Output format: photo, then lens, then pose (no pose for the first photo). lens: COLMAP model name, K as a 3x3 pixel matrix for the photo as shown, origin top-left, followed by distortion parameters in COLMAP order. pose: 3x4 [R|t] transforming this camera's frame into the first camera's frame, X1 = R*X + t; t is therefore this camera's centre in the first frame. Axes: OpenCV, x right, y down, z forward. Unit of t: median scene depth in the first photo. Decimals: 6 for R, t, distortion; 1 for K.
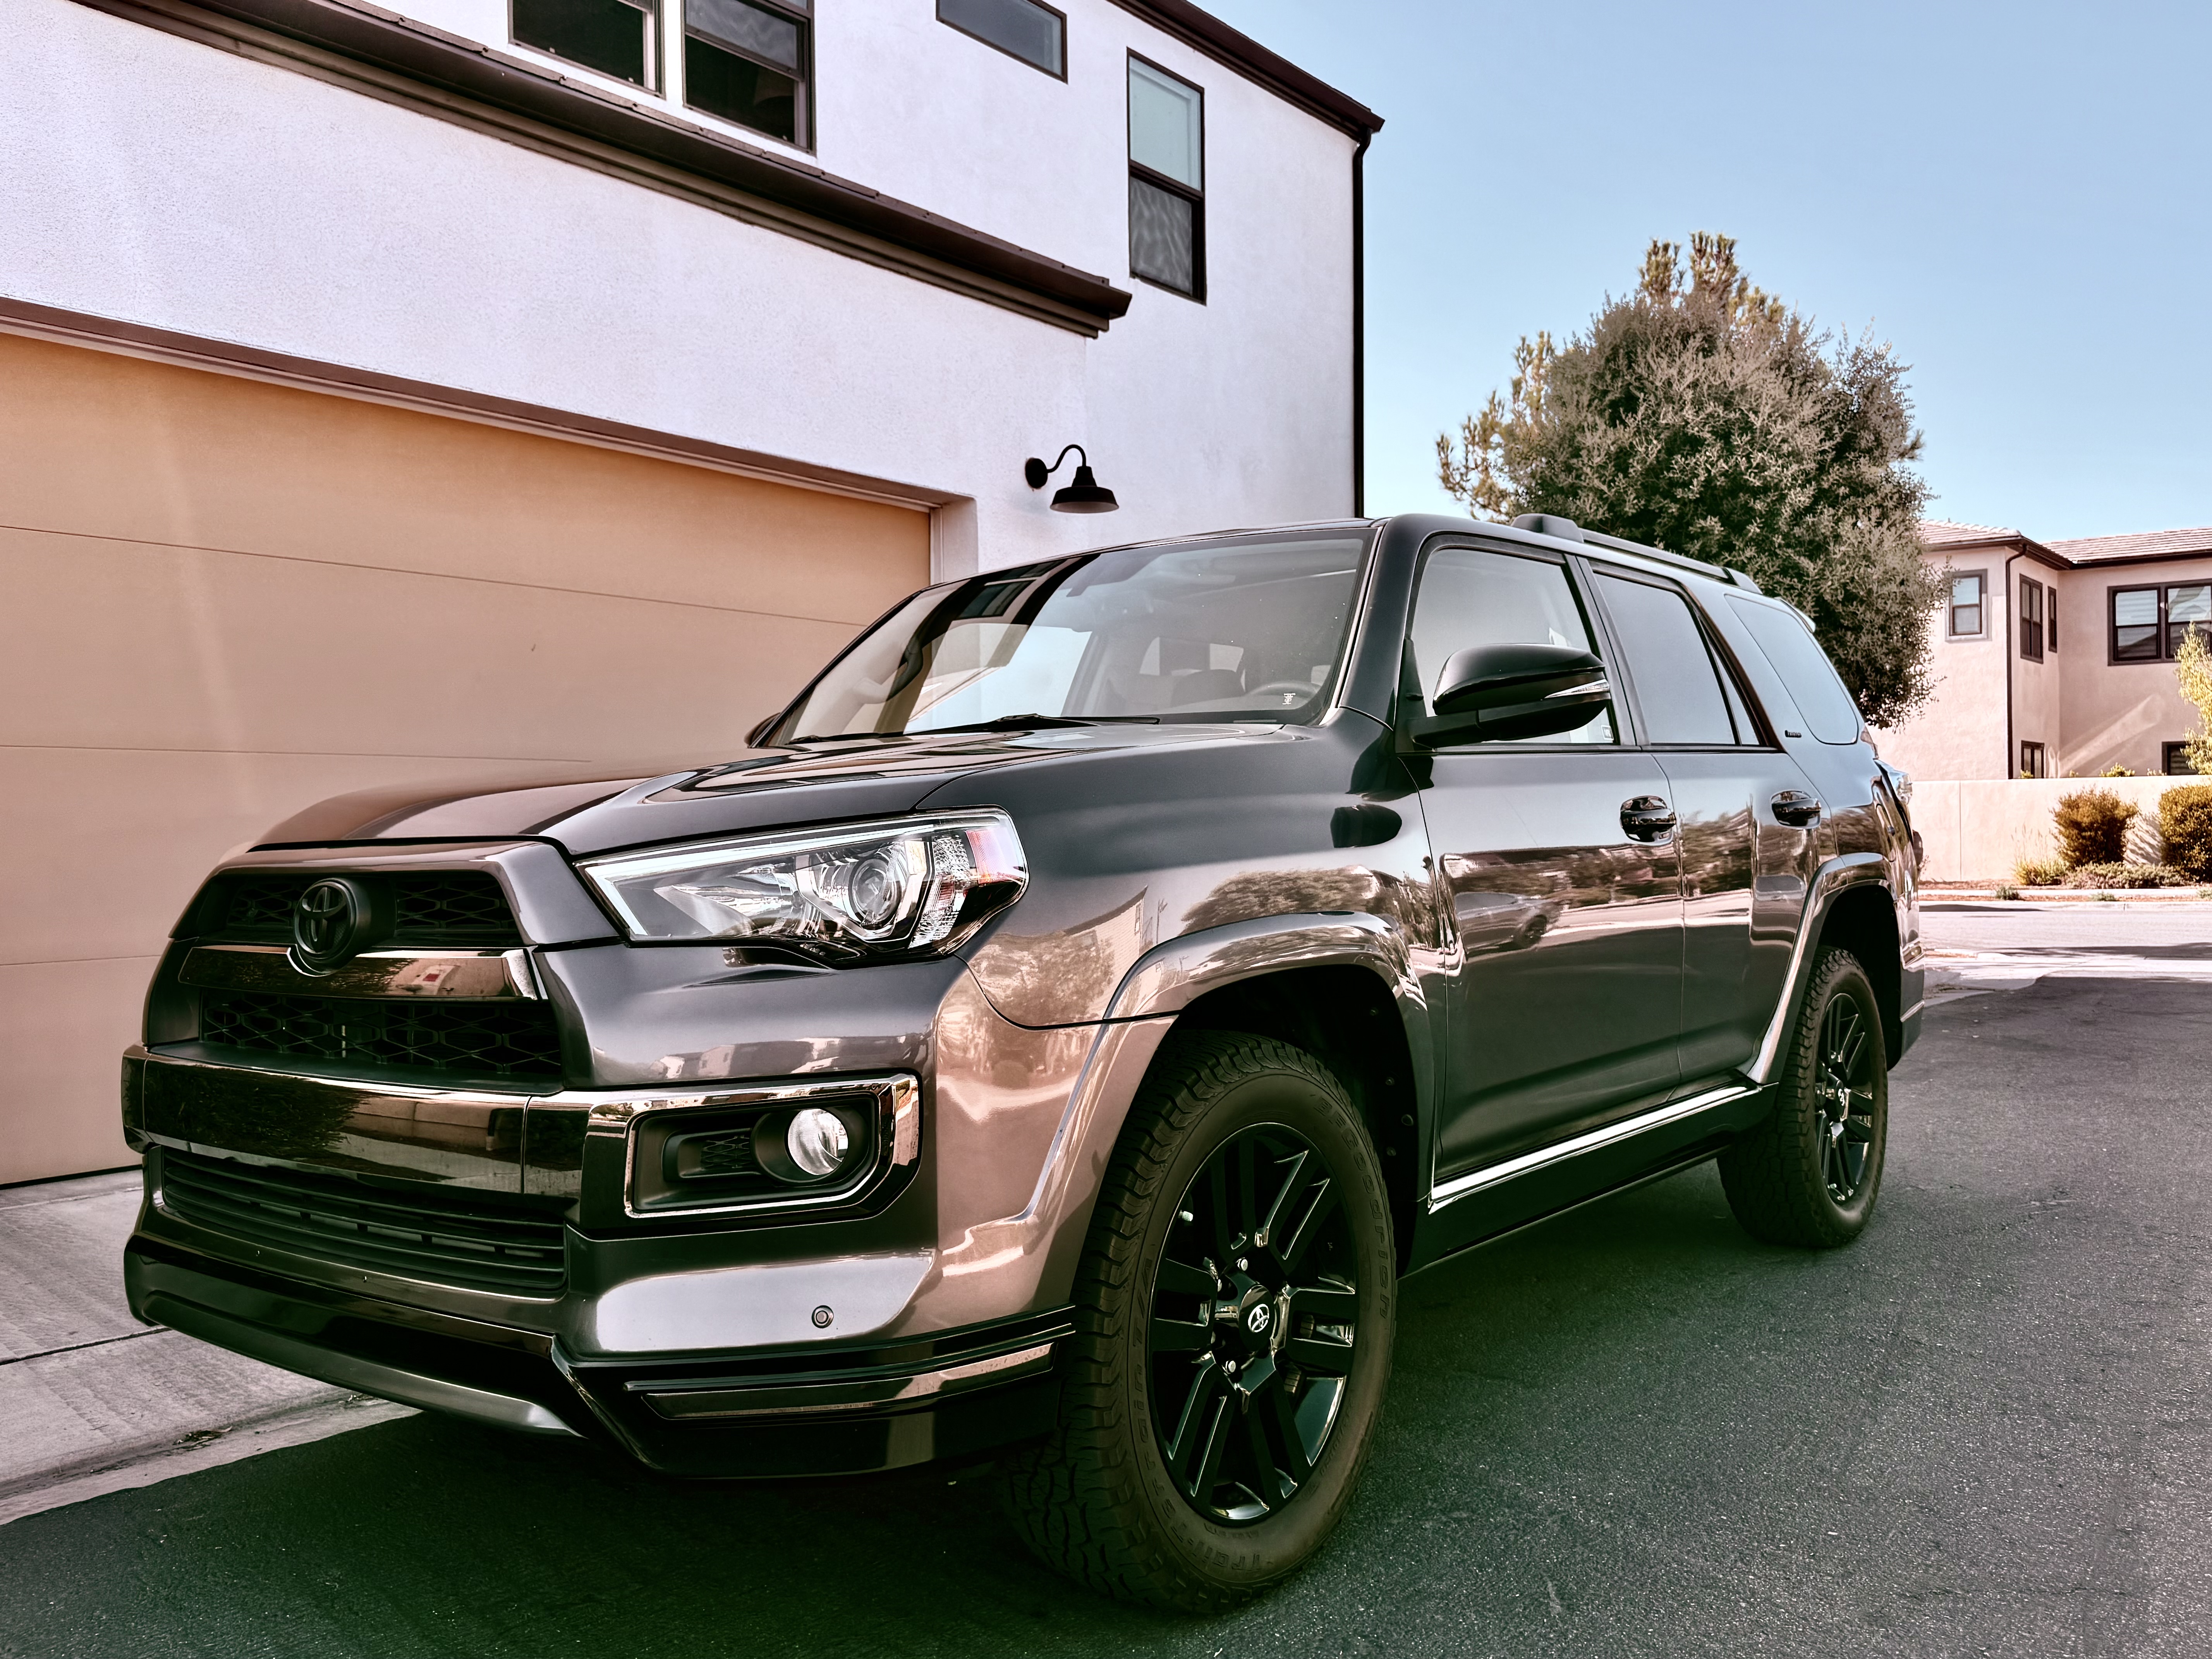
lens RADIAL K [[1802.2, 0, 1104.8], [0, 1802.2, 827.3], [0, 0, 1]] dist [0.002711, -0.018048]
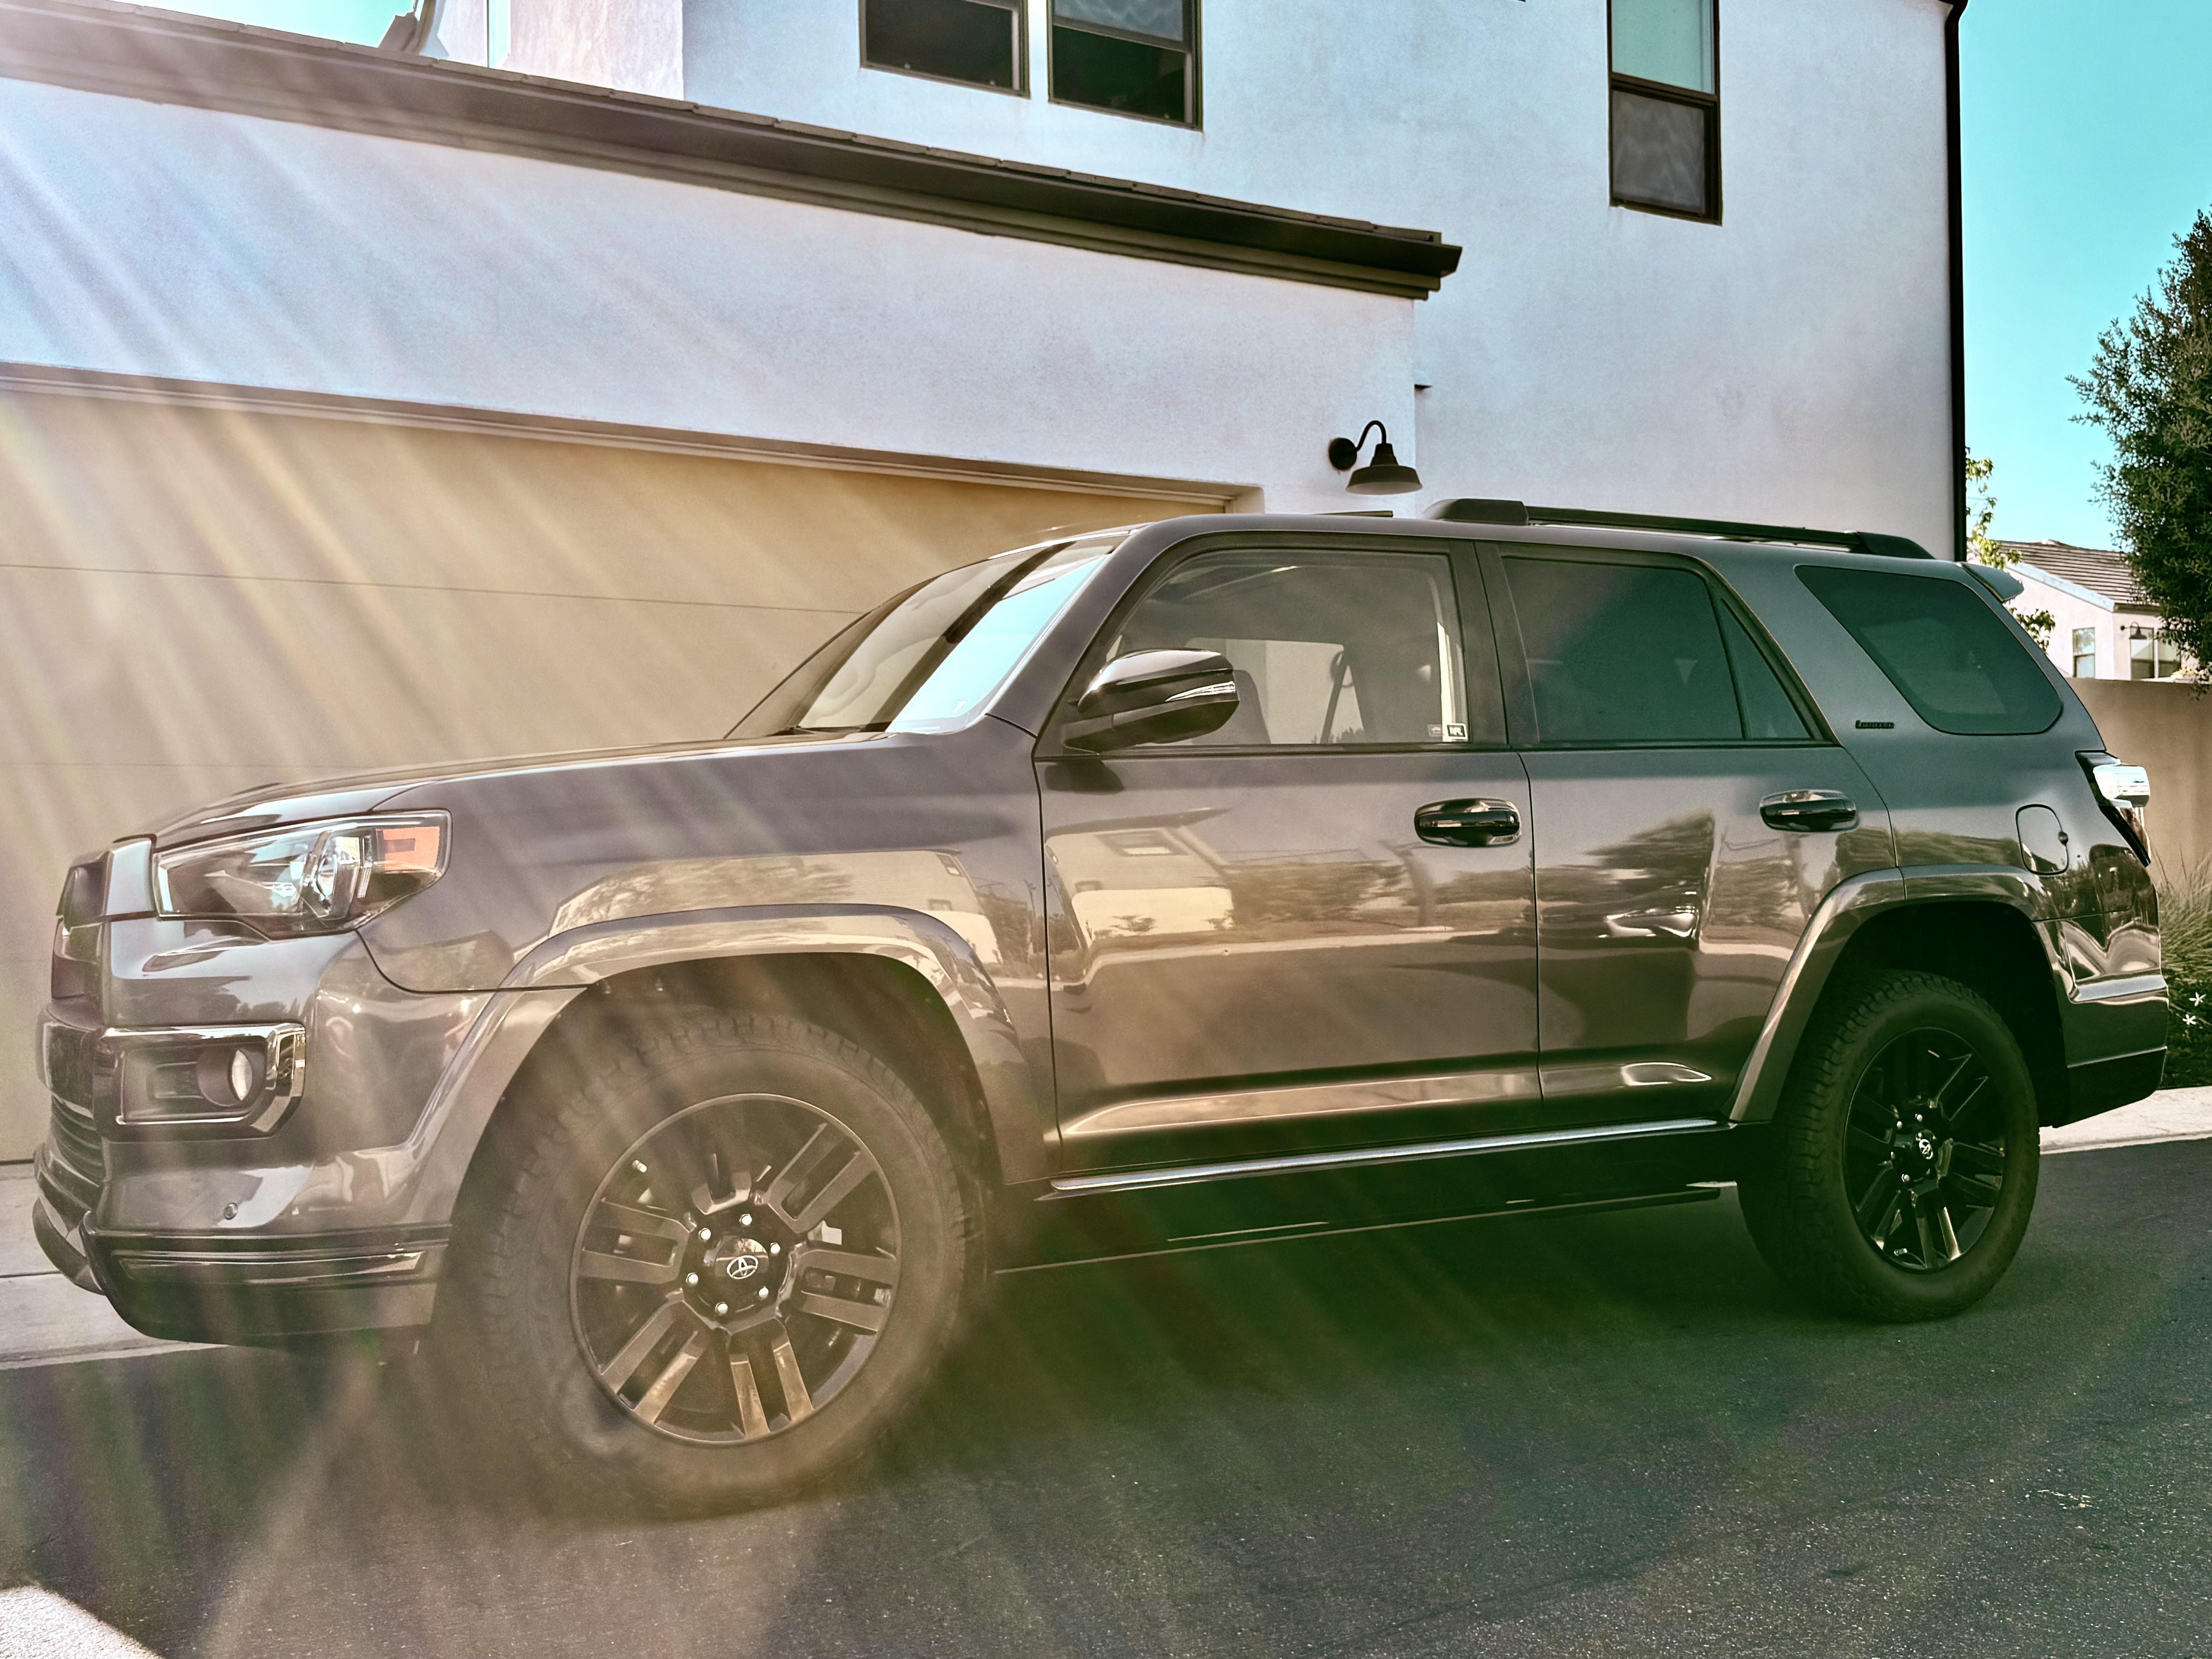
lens RADIAL K [[2099.0, 0, 1110.1], [0, 2099.0, 836.0], [0, 0, 1]] dist [-0.015750, 0.000000]
pose [[0.922031, -0.003462, -0.387100, 0.256847], [0.002401, 0.999992, -0.003226, 0.002744], [0.387108, 0.002045, 0.922032, -0.037433]]
